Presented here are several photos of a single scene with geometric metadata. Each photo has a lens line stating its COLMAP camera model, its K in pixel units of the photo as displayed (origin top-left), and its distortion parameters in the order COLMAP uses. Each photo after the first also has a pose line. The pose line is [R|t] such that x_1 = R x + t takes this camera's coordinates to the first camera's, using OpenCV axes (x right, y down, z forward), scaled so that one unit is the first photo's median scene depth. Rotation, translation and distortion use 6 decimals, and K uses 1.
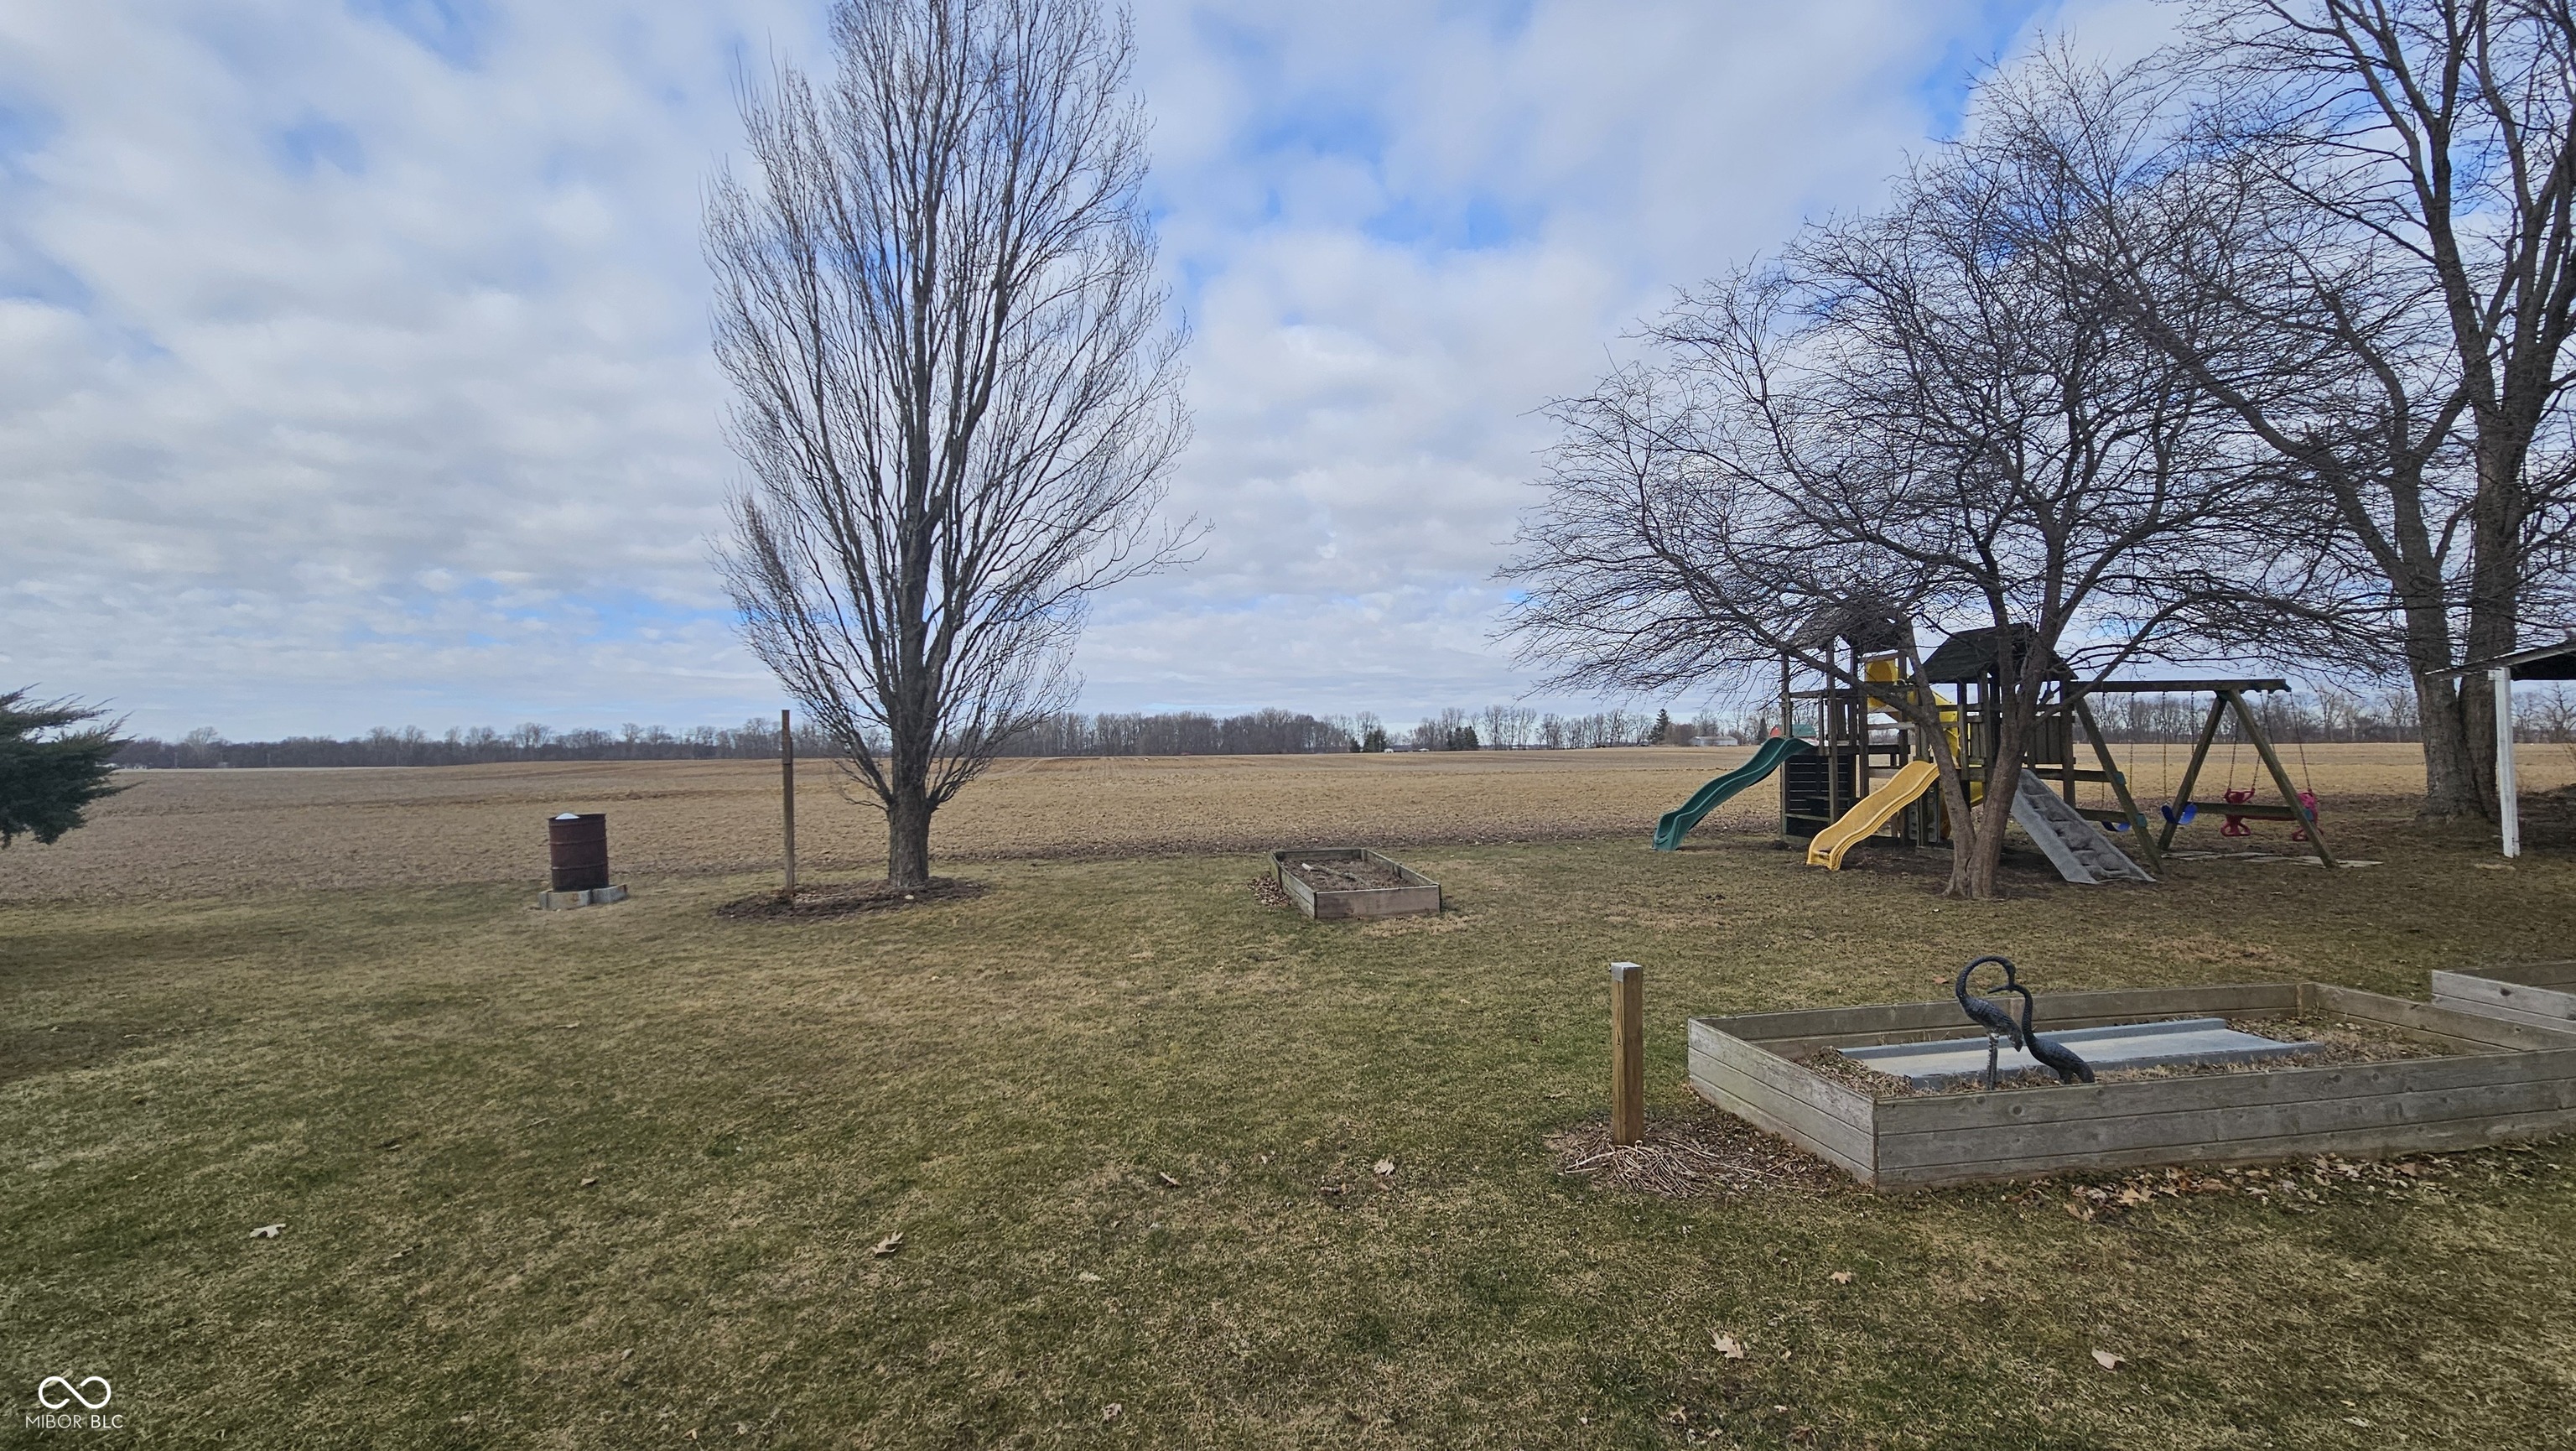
lens RADIAL K [[1042.2, 0, 1288.0], [0, 1042.2, 725.5], [0, 0, 1]] dist [-0.005176, -0.000356]
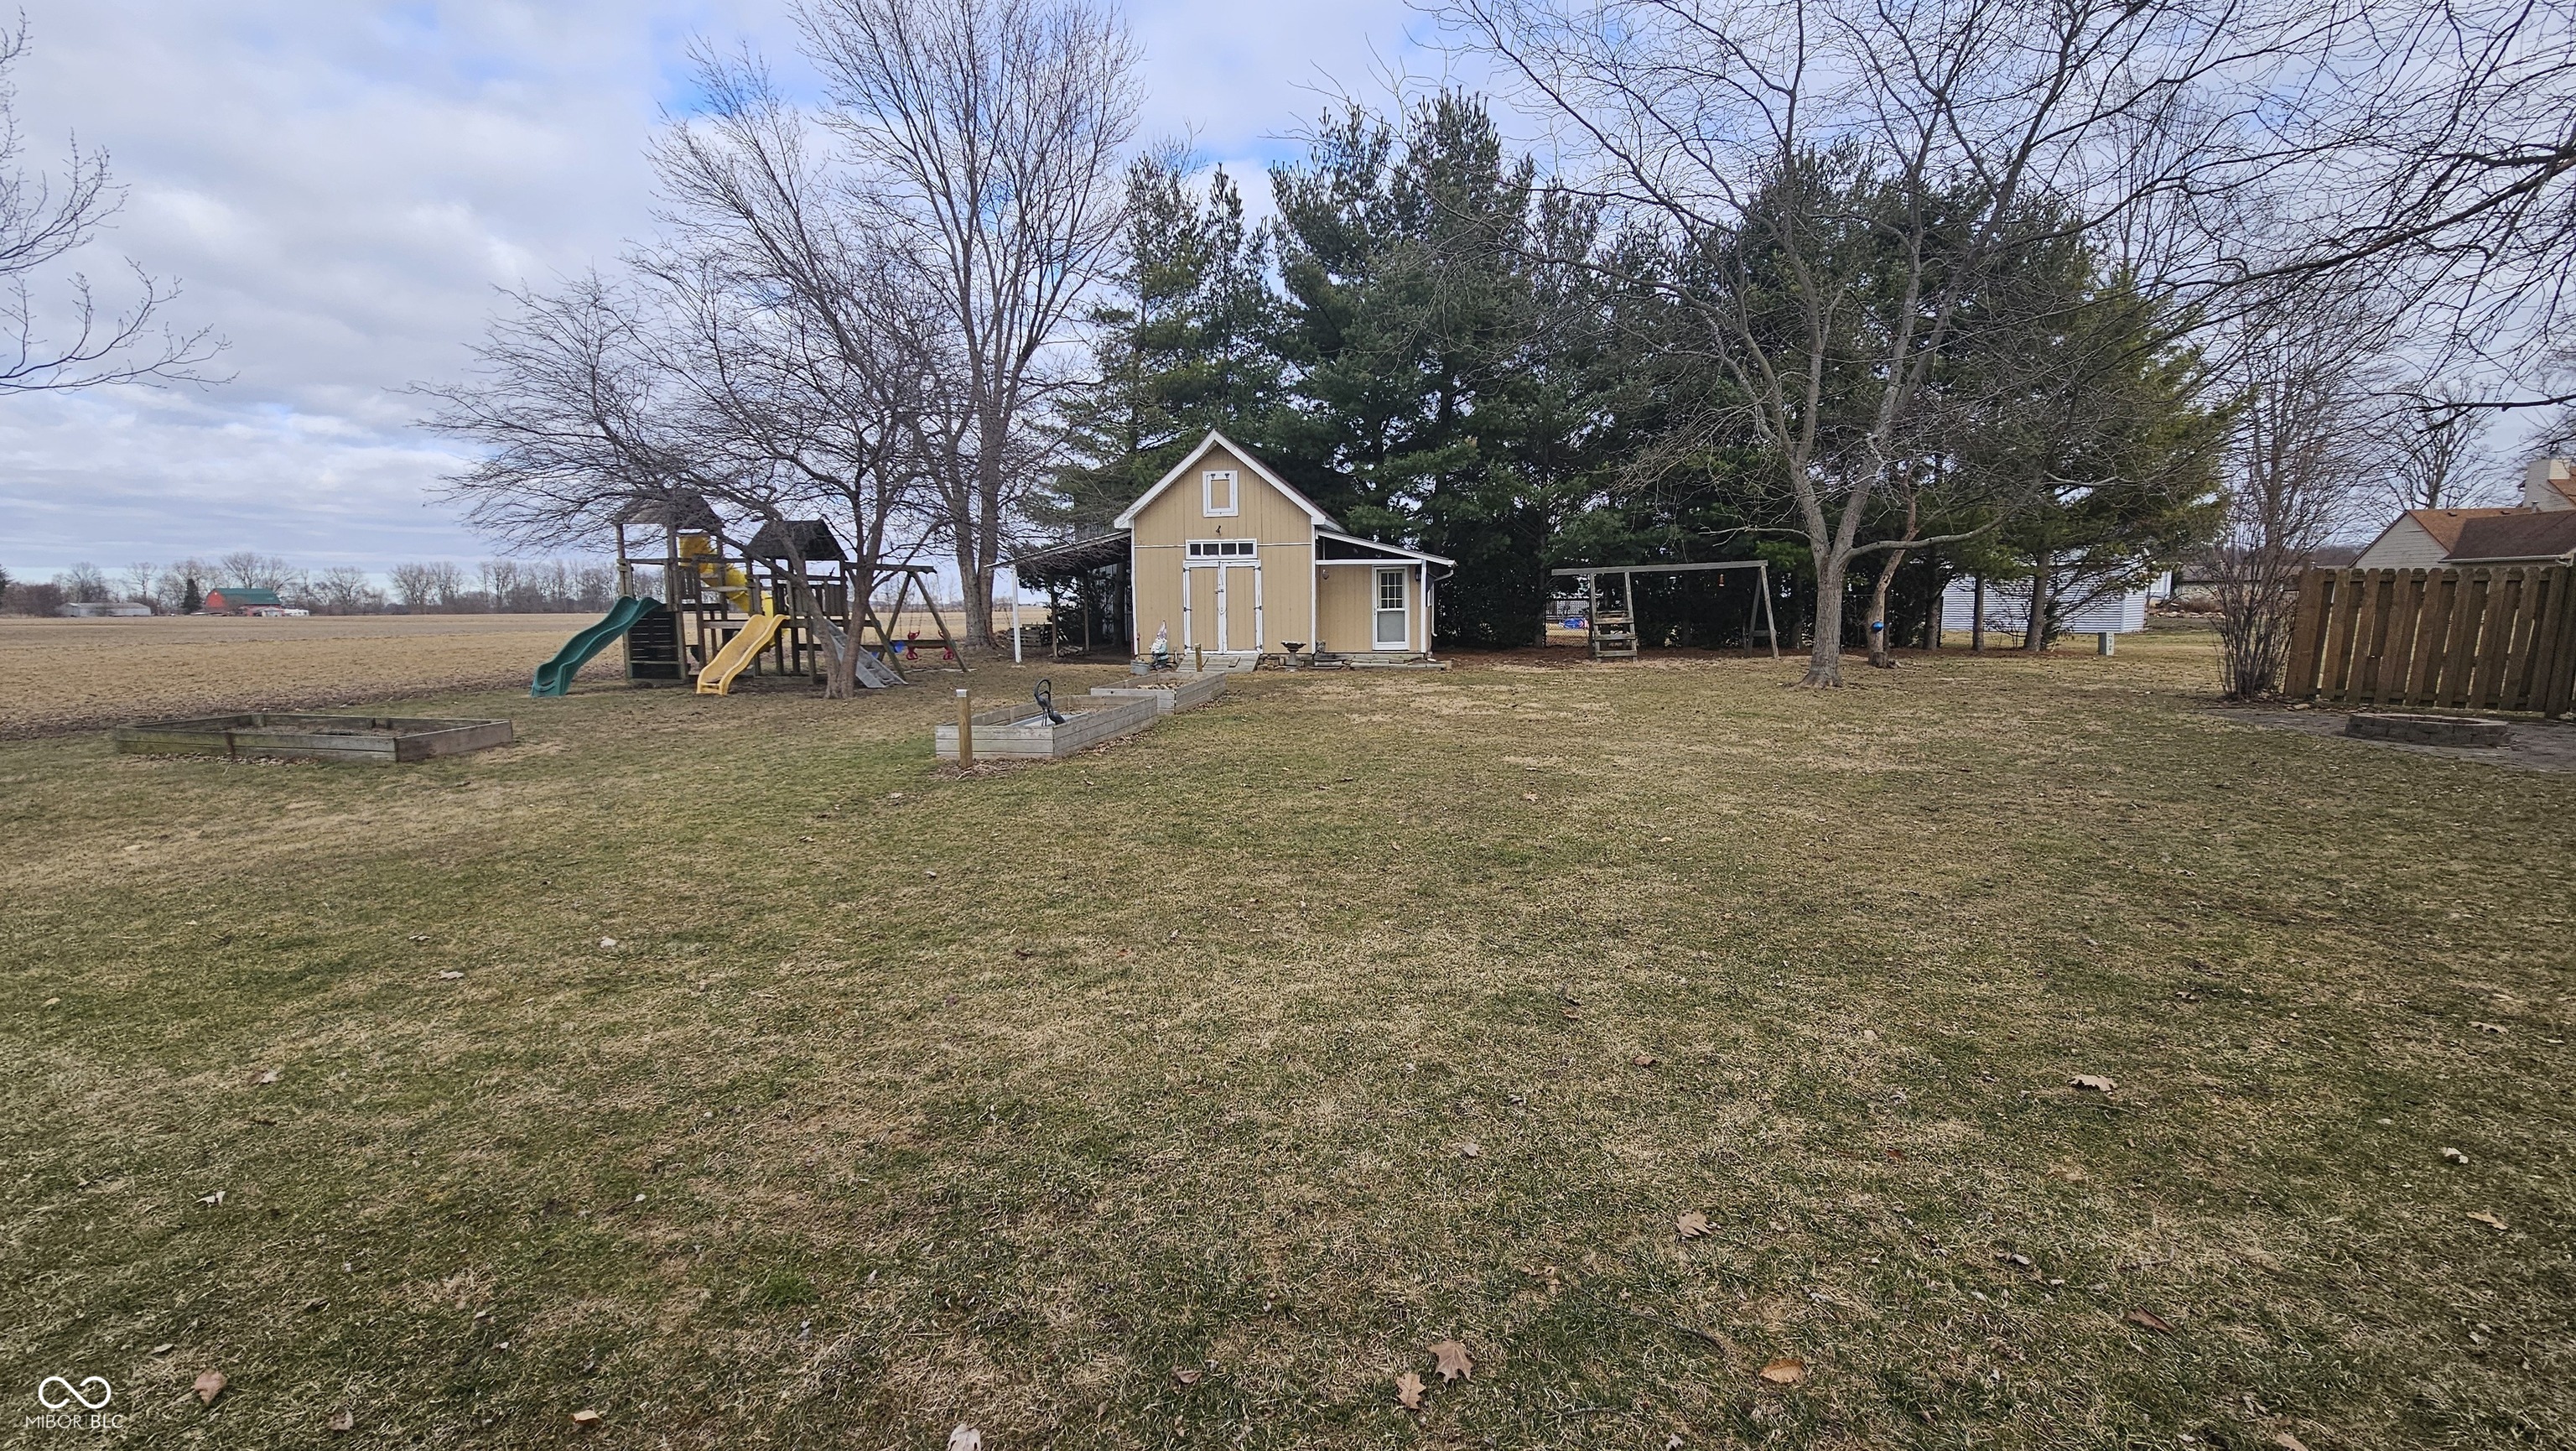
lens RADIAL K [[1052.0, 0, 1288.0], [0, 1052.0, 725.5], [0, 0, 1]] dist [0.000298, 0.000041]
pose [[0.321257, -0.100869, 0.941605, -0.439914], [-0.015855, 0.993599, 0.111848, 0.011238], [-0.946859, -0.050861, 0.317601, -0.103152]]
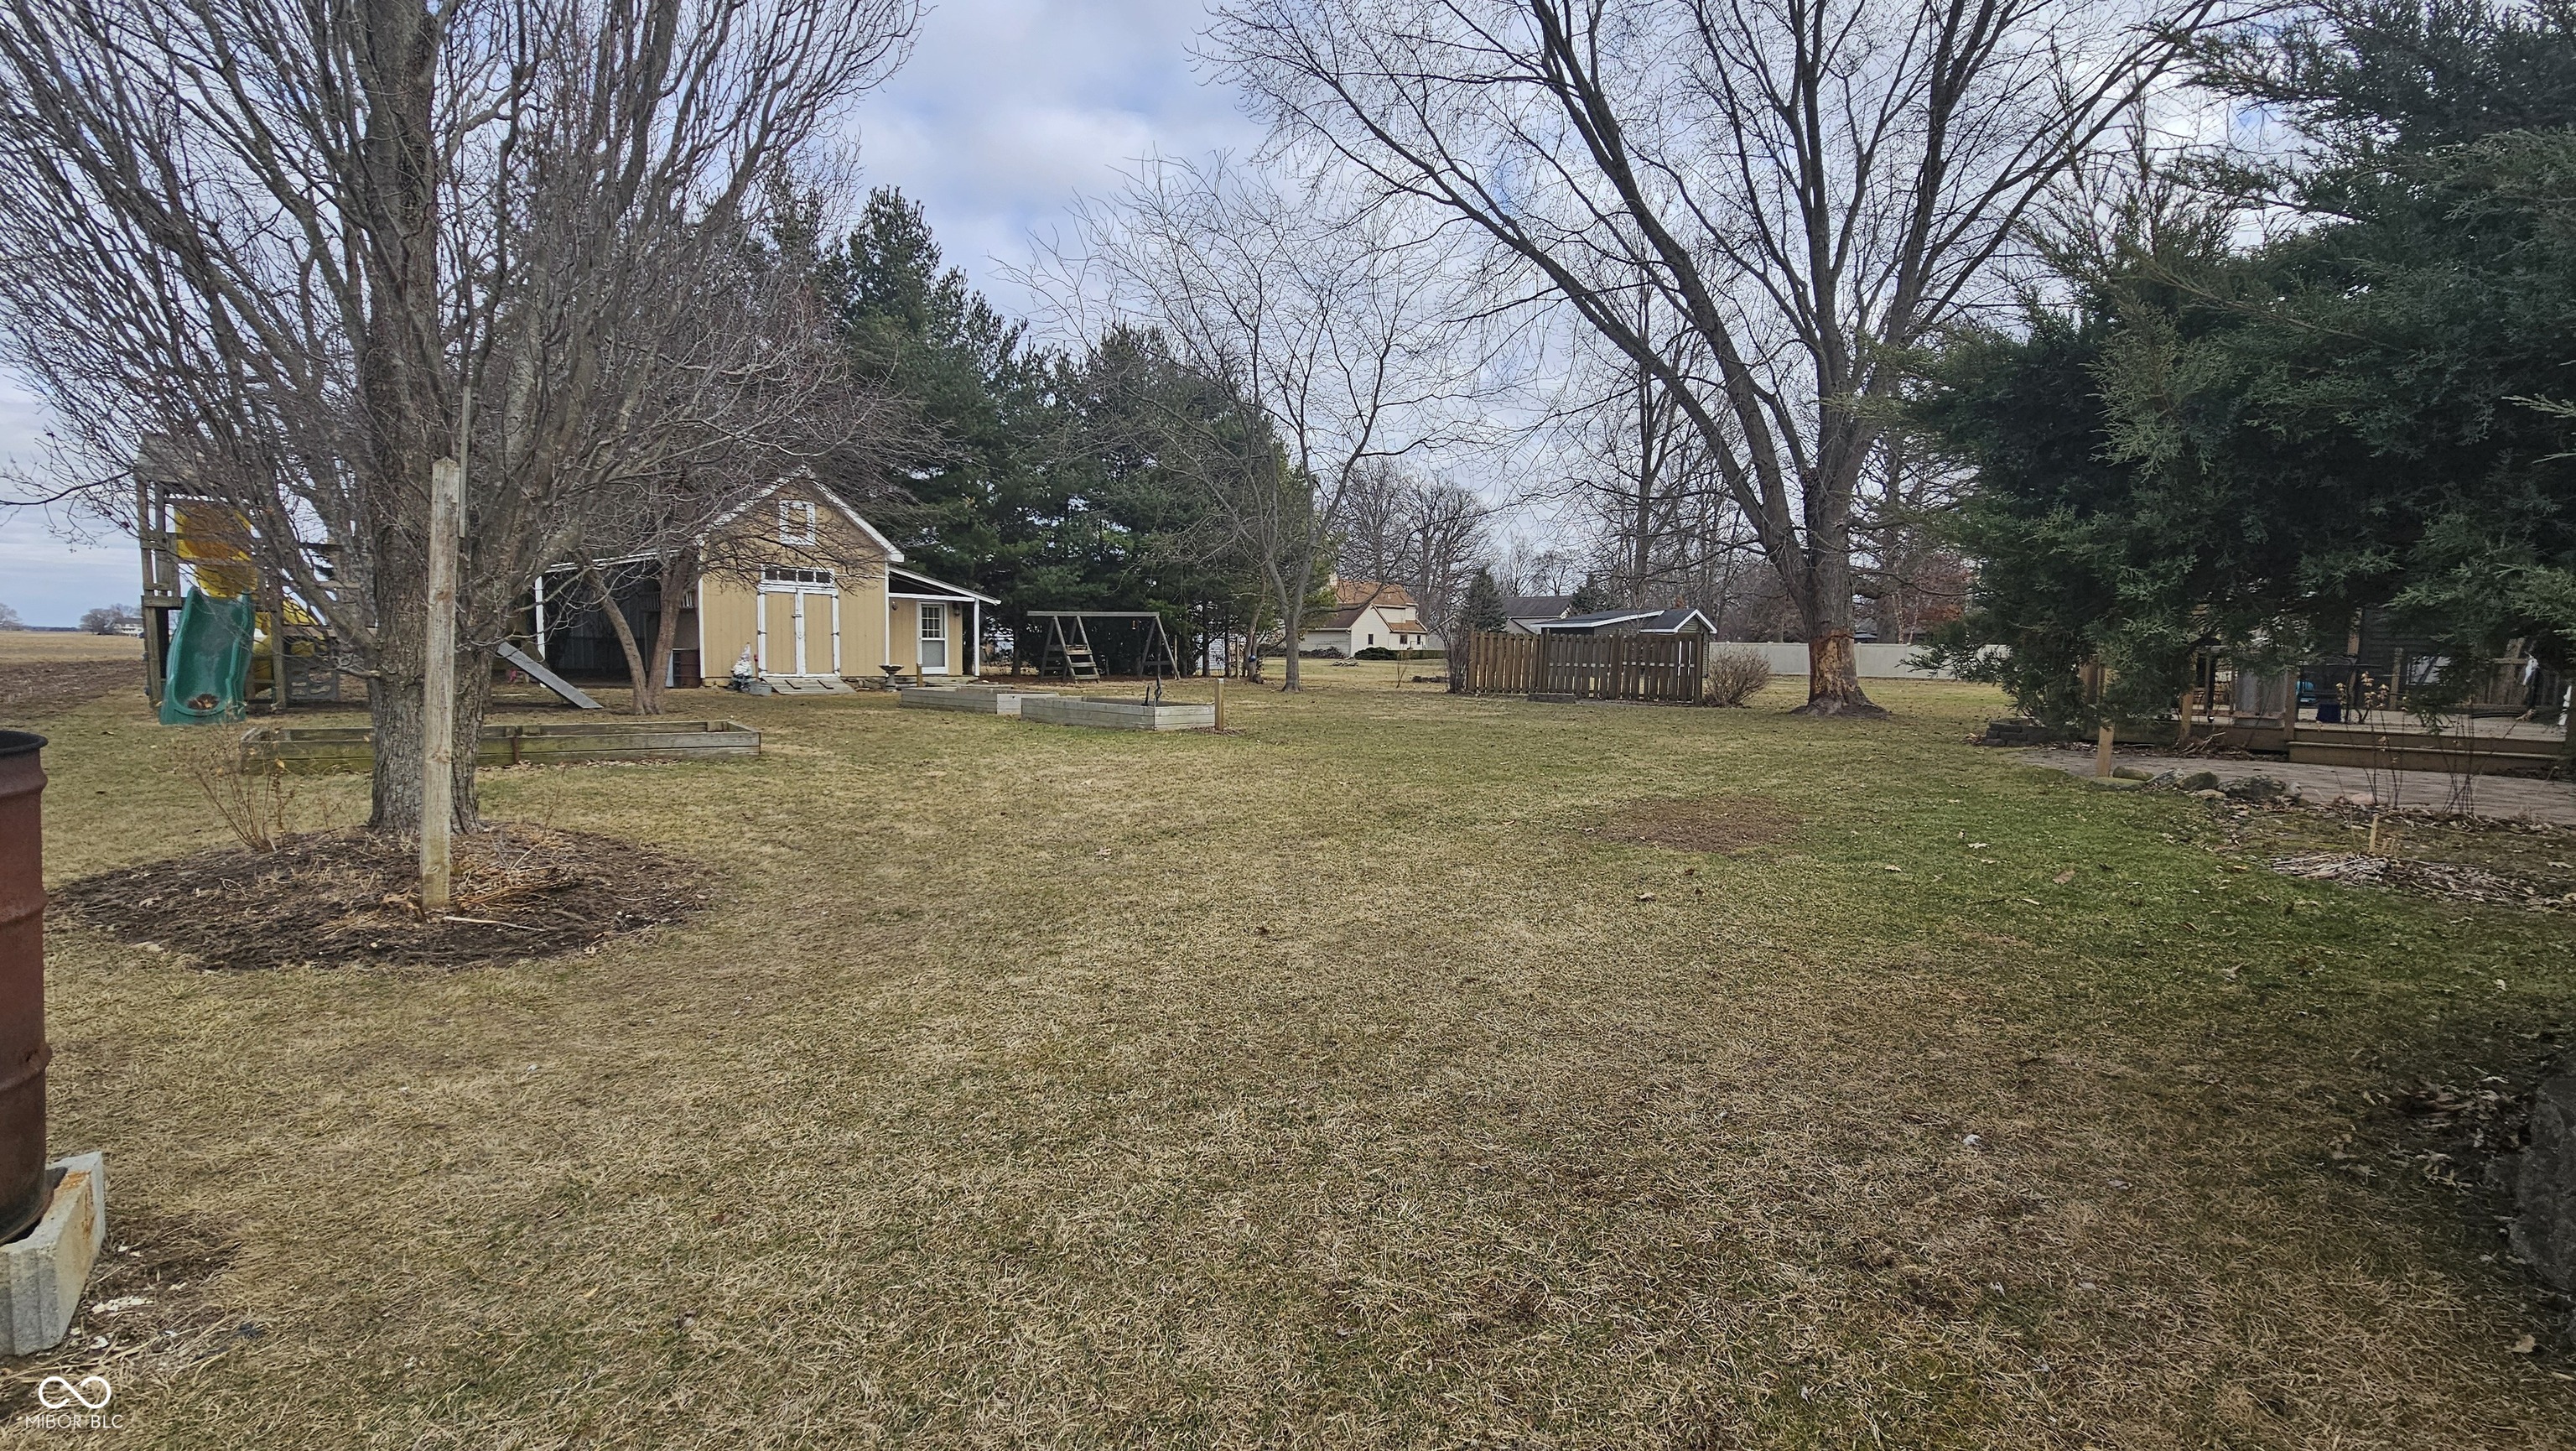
lens RADIAL K [[1052.0, 0, 1288.0], [0, 1052.0, 725.5], [0, 0, 1]] dist [0.000298, 0.000041]
pose [[-0.555967, -0.072254, 0.828058, -0.743971], [-0.044741, 0.997372, 0.056988, 0.030710], [-0.830000, -0.005364, -0.557738, 0.760593]]
